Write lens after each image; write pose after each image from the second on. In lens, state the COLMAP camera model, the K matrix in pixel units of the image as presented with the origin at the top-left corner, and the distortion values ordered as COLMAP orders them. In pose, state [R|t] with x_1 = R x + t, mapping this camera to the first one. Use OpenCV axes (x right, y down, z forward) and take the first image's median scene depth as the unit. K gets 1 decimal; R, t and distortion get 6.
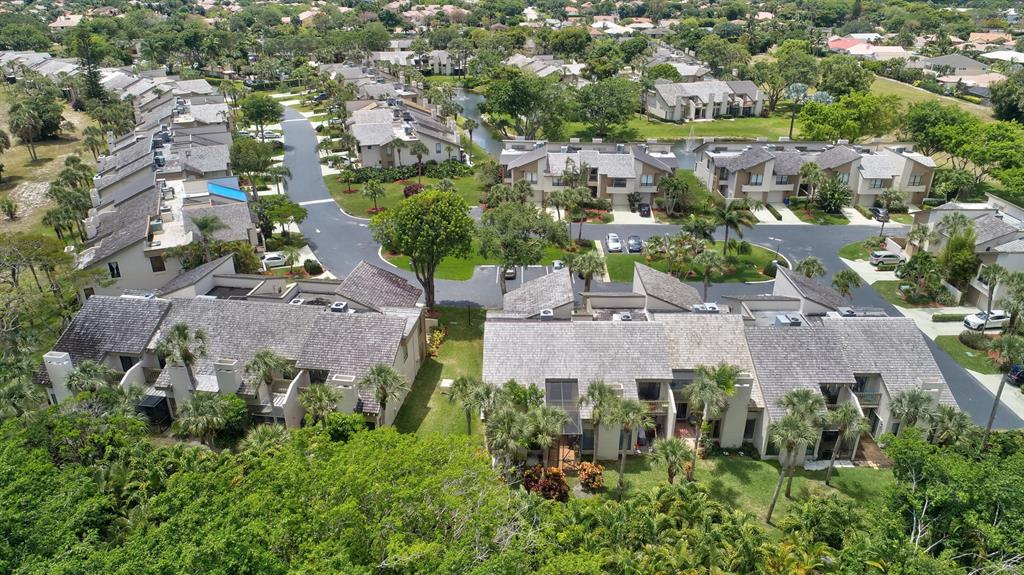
lens RADIAL K [[683.7, 0, 515.2], [0, 683.7, 291.0], [0, 0, 1]] dist [-0.003733, -0.001334]
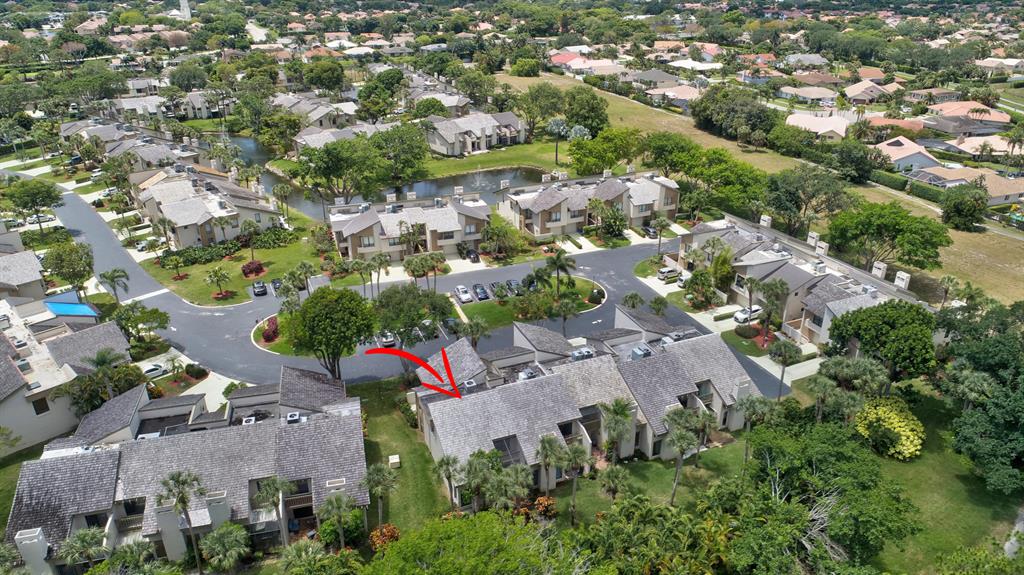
lens RADIAL K [[683.7, 0, 514.9], [0, 683.7, 288.3], [0, 0, 1]] dist [-0.003733, -0.001334]
pose [[0.923875, -0.164699, 0.345440, -0.211337], [0.164099, 0.985950, 0.031200, -0.124316], [-0.345725, 0.027861, 0.937922, -0.140704]]
